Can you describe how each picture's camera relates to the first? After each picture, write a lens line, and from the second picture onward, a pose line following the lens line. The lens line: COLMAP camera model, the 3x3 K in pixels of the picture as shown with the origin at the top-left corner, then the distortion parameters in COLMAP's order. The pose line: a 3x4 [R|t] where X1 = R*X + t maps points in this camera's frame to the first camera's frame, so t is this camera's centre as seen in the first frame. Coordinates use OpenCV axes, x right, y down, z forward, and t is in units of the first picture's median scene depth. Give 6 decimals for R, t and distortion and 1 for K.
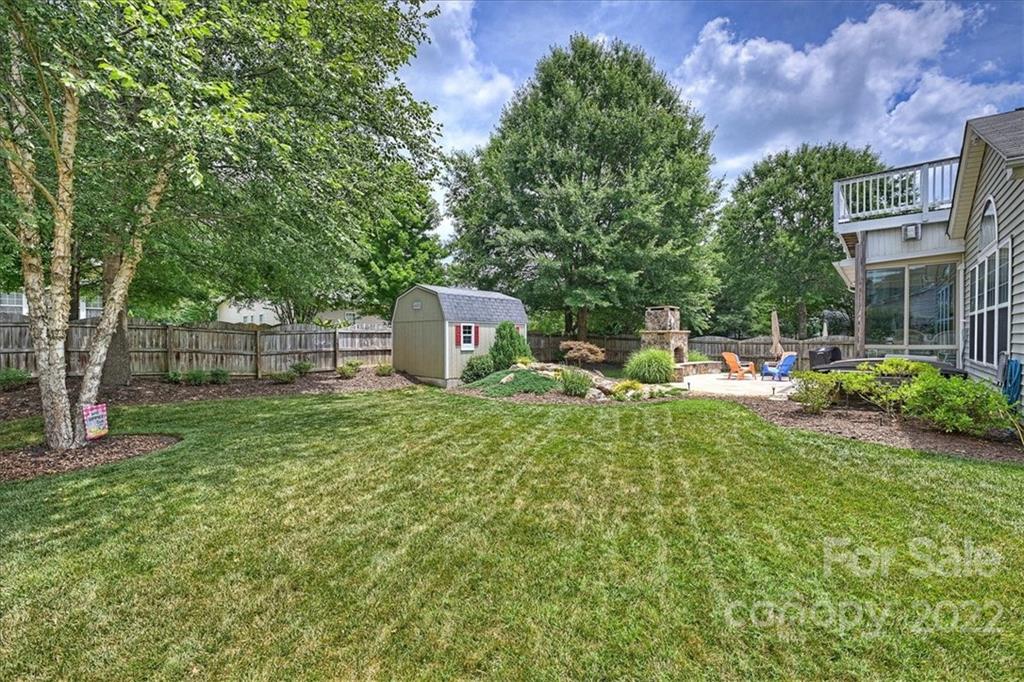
lens RADIAL K [[408.4, 0, 513.5], [0, 408.4, 342.5], [0, 0, 1]] dist [0.002845, 0.000141]
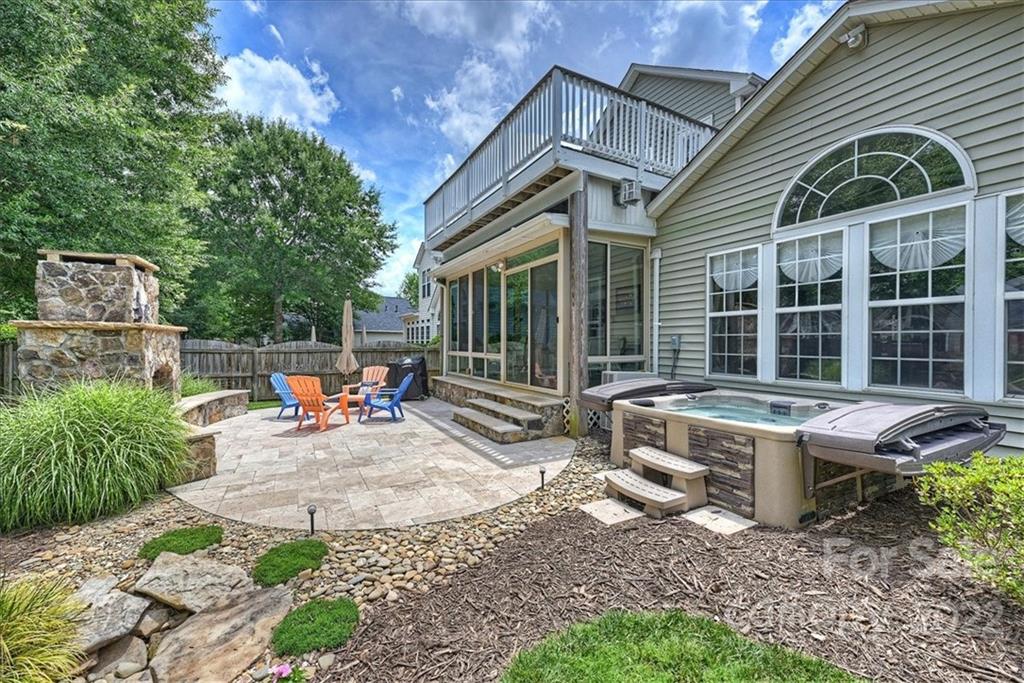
lens RADIAL K [[408.4, 0, 514.8], [0, 408.4, 345.3], [0, 0, 1]] dist [0.002845, 0.000141]
pose [[0.347949, -0.002956, 0.937509, 0.153987], [0.004875, 0.999987, 0.001344, -0.008926], [-0.937501, 0.004102, 0.347959, 0.542970]]
